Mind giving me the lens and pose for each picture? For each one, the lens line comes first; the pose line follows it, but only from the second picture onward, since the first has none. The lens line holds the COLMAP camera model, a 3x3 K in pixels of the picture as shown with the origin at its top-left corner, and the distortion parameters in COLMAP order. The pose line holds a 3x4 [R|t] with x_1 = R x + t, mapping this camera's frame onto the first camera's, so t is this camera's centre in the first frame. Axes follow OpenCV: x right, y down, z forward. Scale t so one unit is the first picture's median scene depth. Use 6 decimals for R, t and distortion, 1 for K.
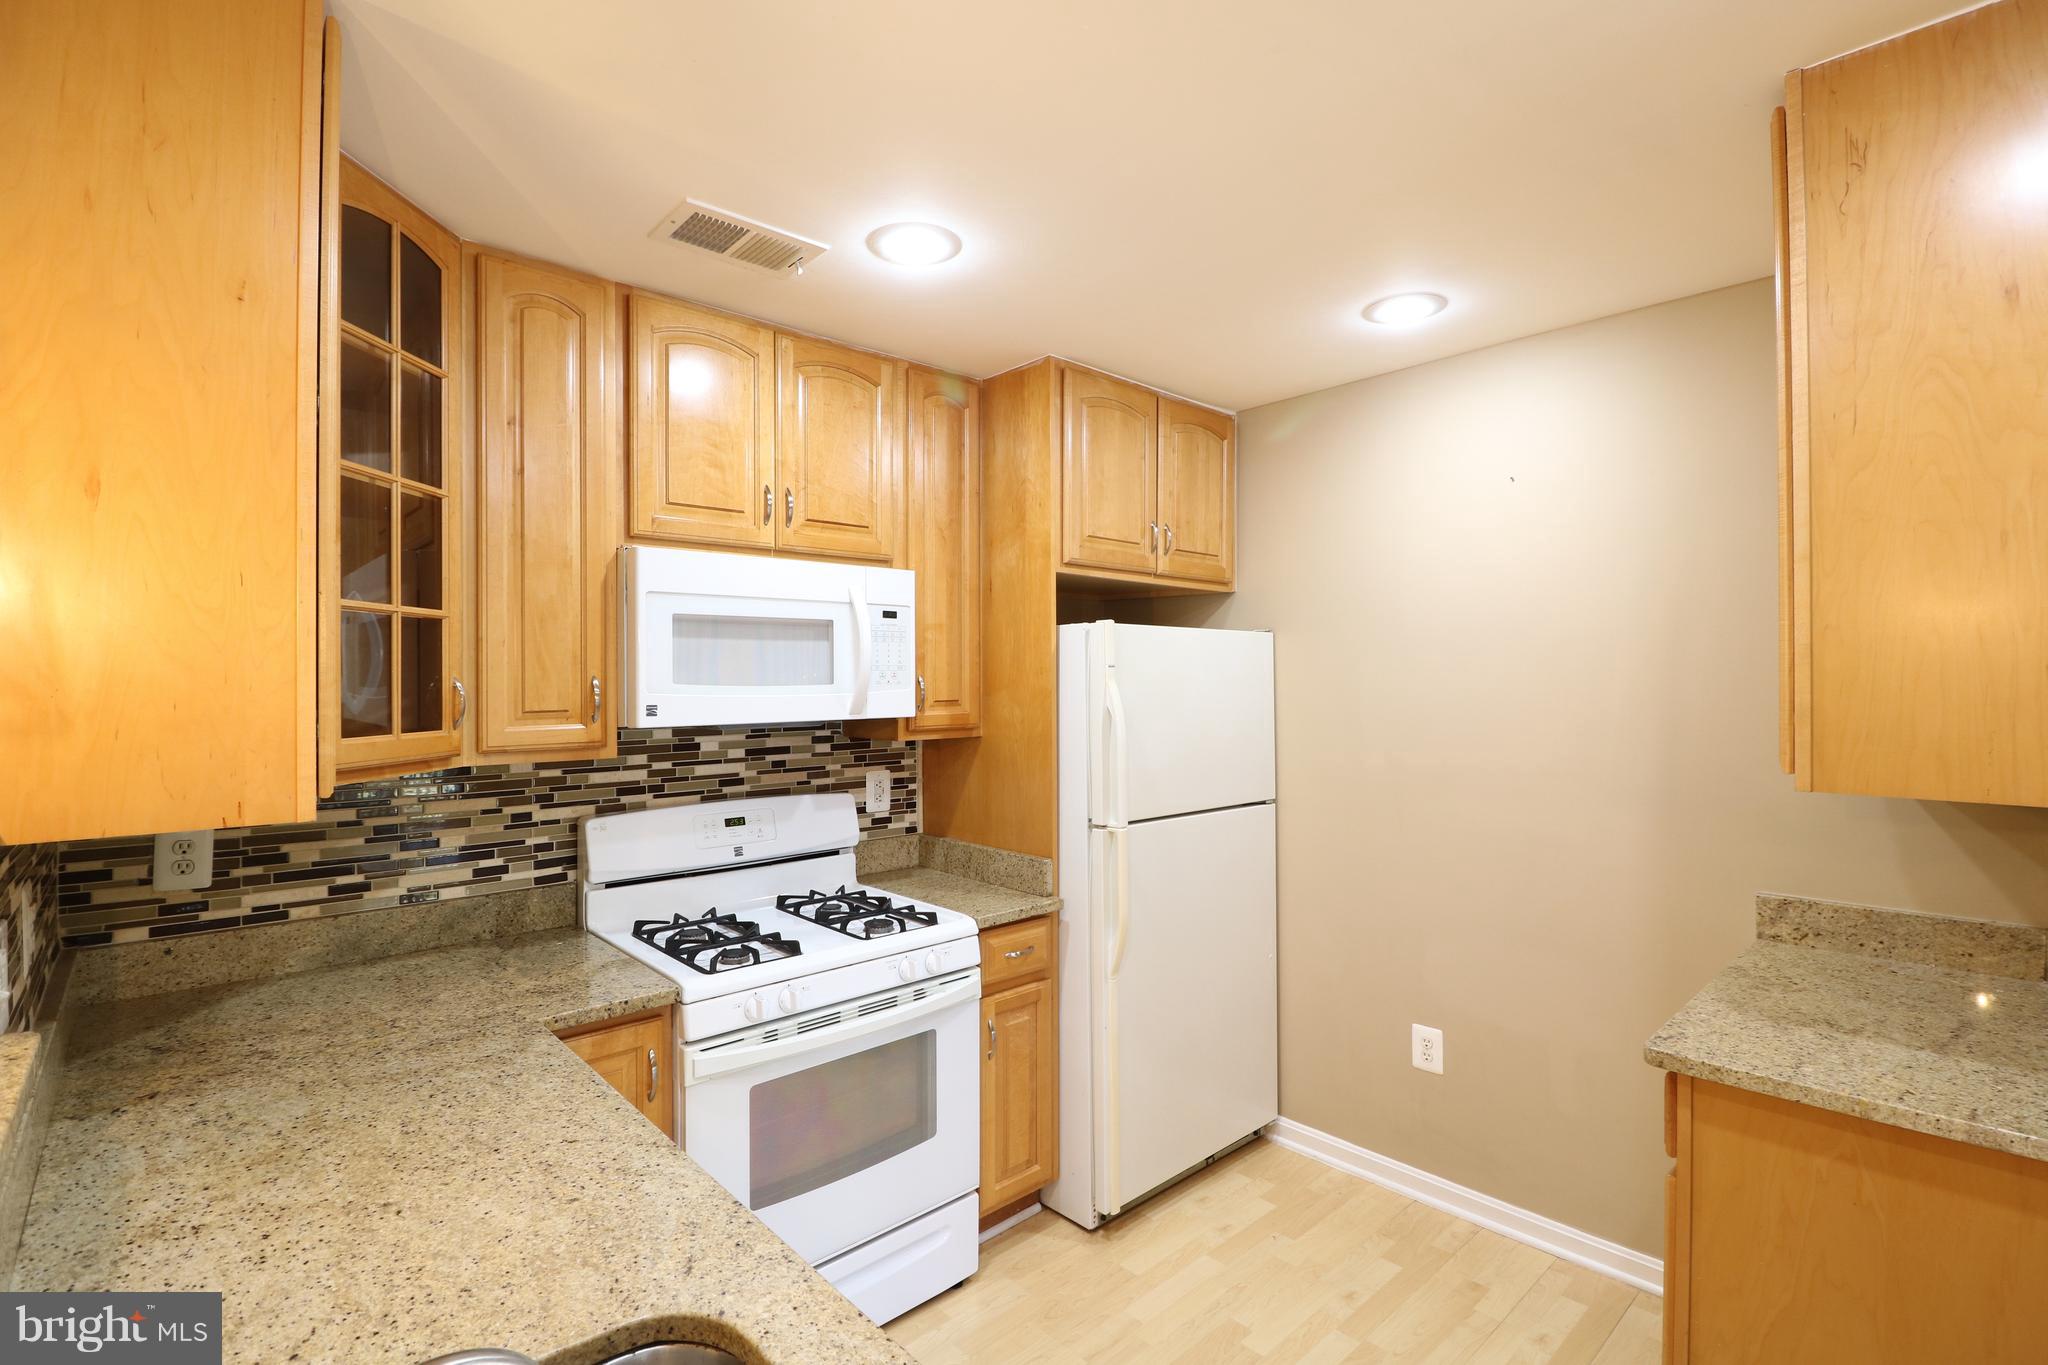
lens RADIAL K [[945.9, 0, 1024.0], [0, 945.9, 676.2], [0, 0, 1]] dist [-0.000959, -0.011521]
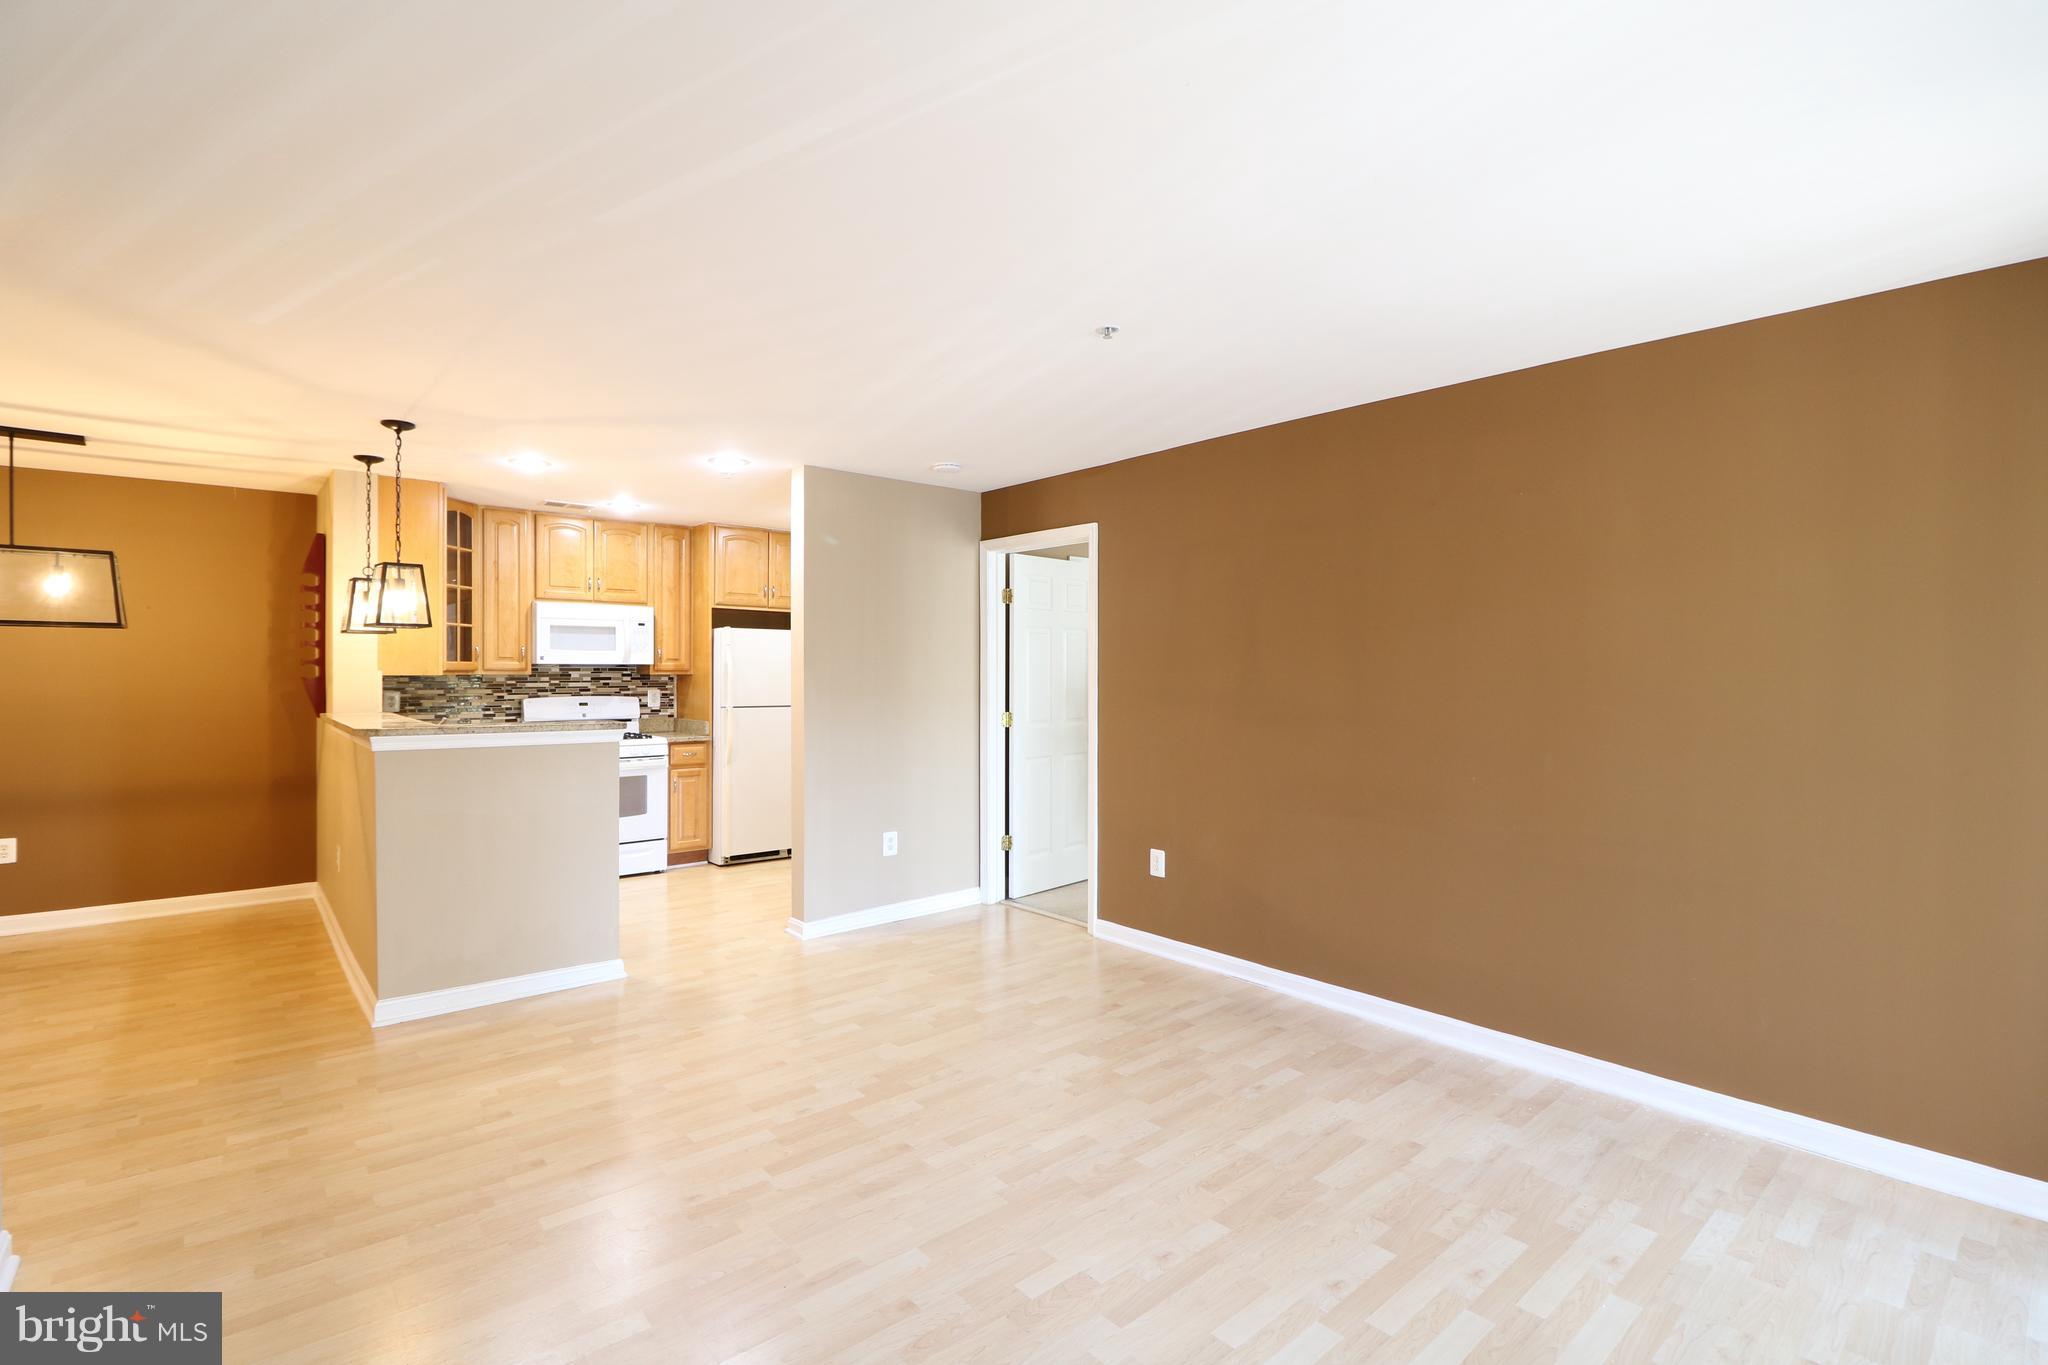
lens RADIAL K [[945.9, 0, 1017.6], [0, 945.9, 676.9], [0, 0, 1]] dist [-0.000959, -0.011521]
pose [[0.999294, 0.006795, -0.036961, 1.011935], [-0.006489, 0.999944, 0.008390, 0.051785], [0.037016, -0.008145, 0.999281, -1.596527]]
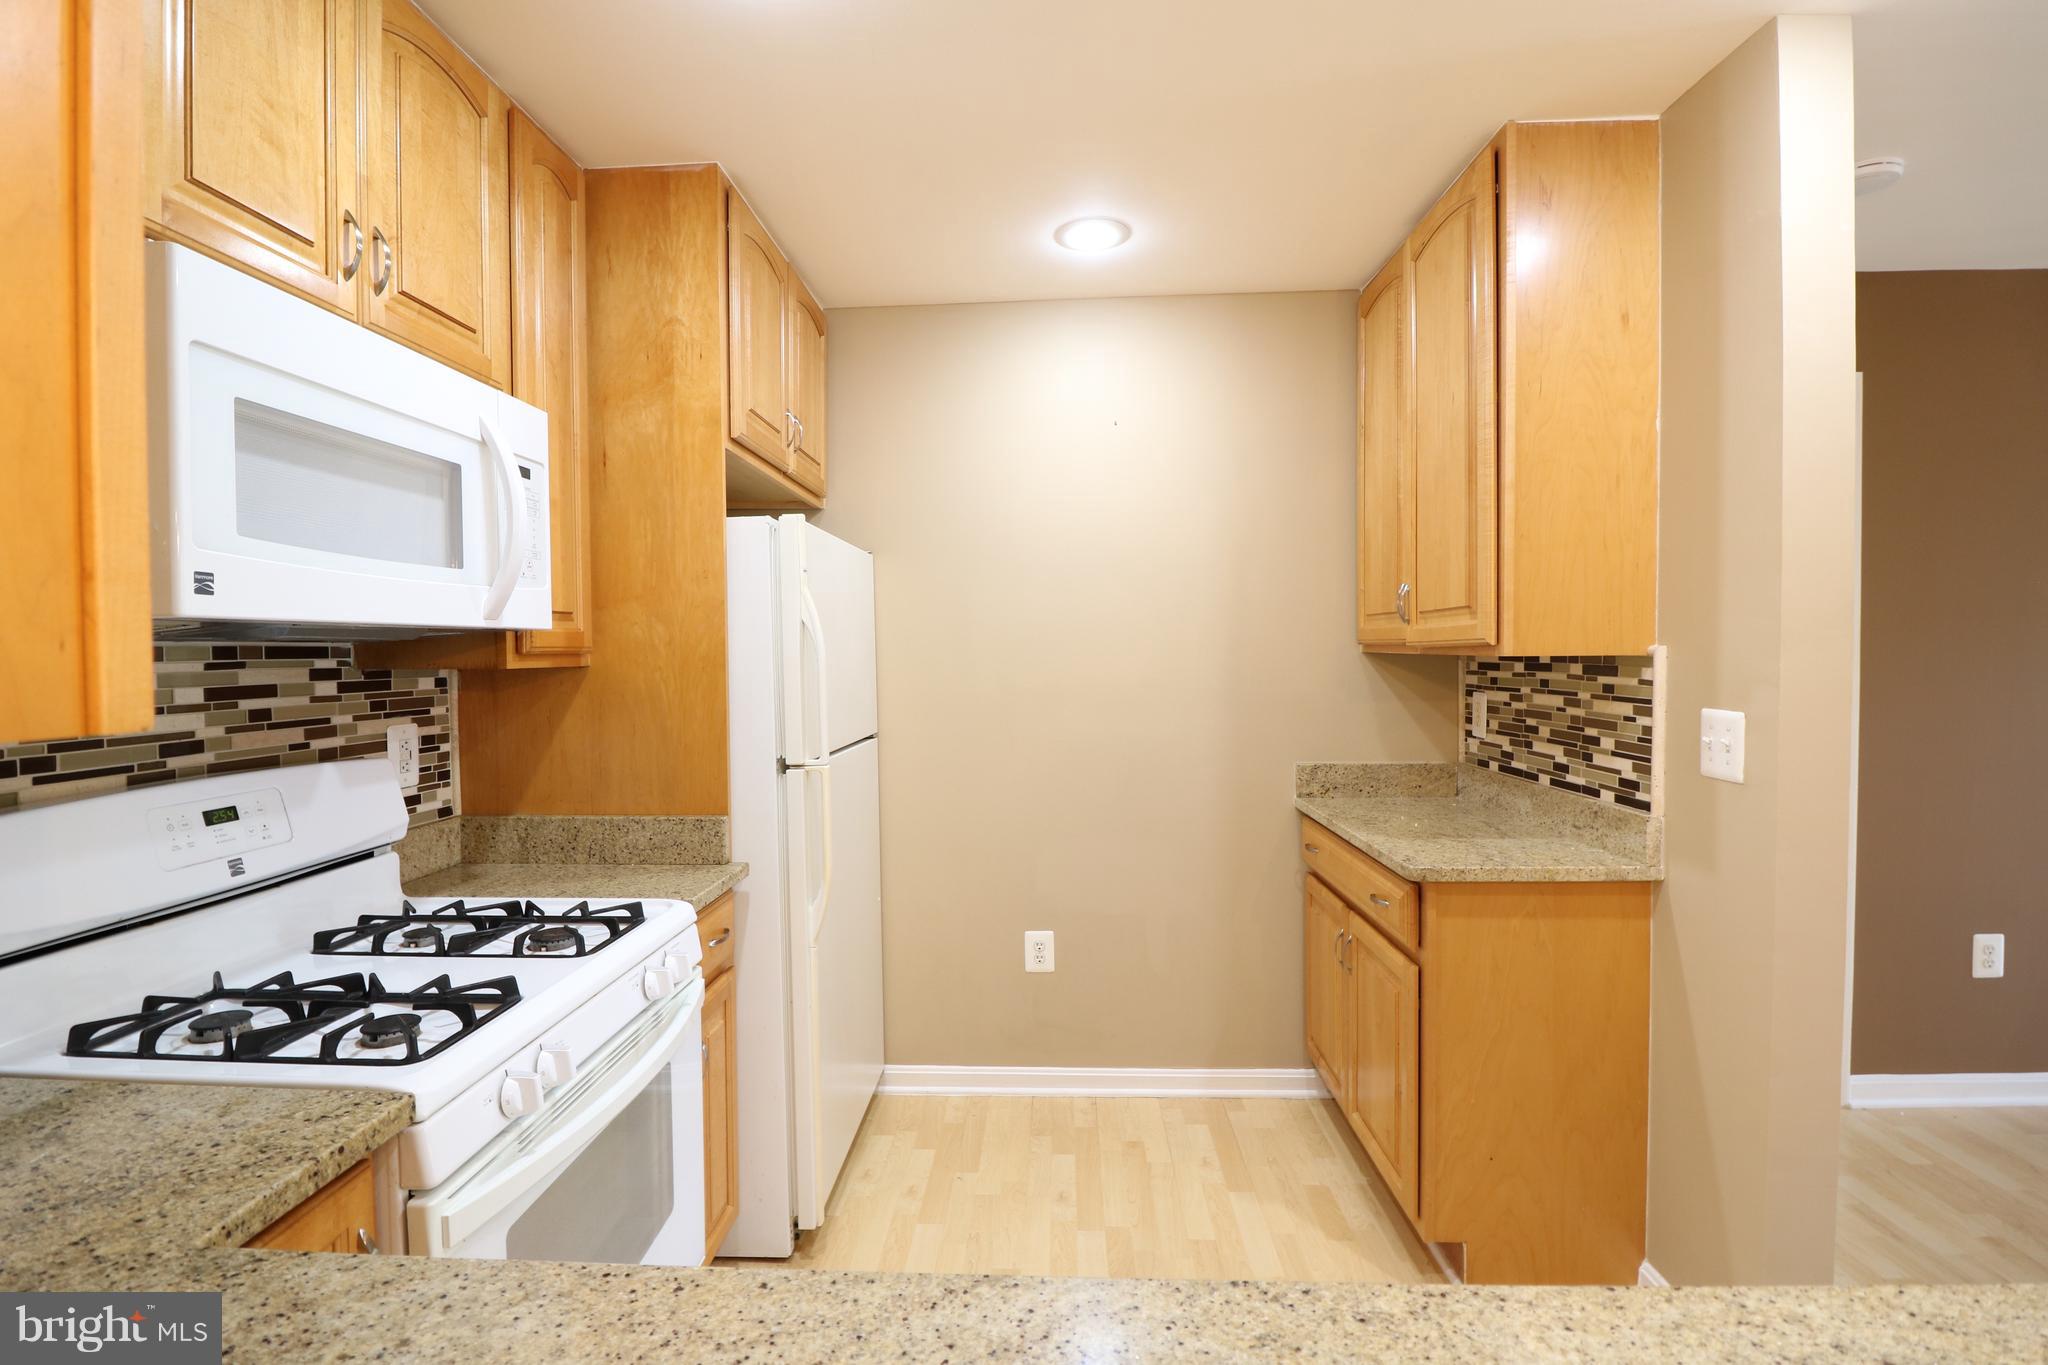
lens RADIAL K [[945.9, 0, 1014.1], [0, 945.9, 674.4], [0, 0, 1]] dist [-0.000959, -0.011521]
pose [[0.712058, -0.020942, 0.701808, -0.371679], [0.005837, 0.999697, 0.023908, 0.063397], [-0.702096, -0.012927, 0.711965, 0.296671]]
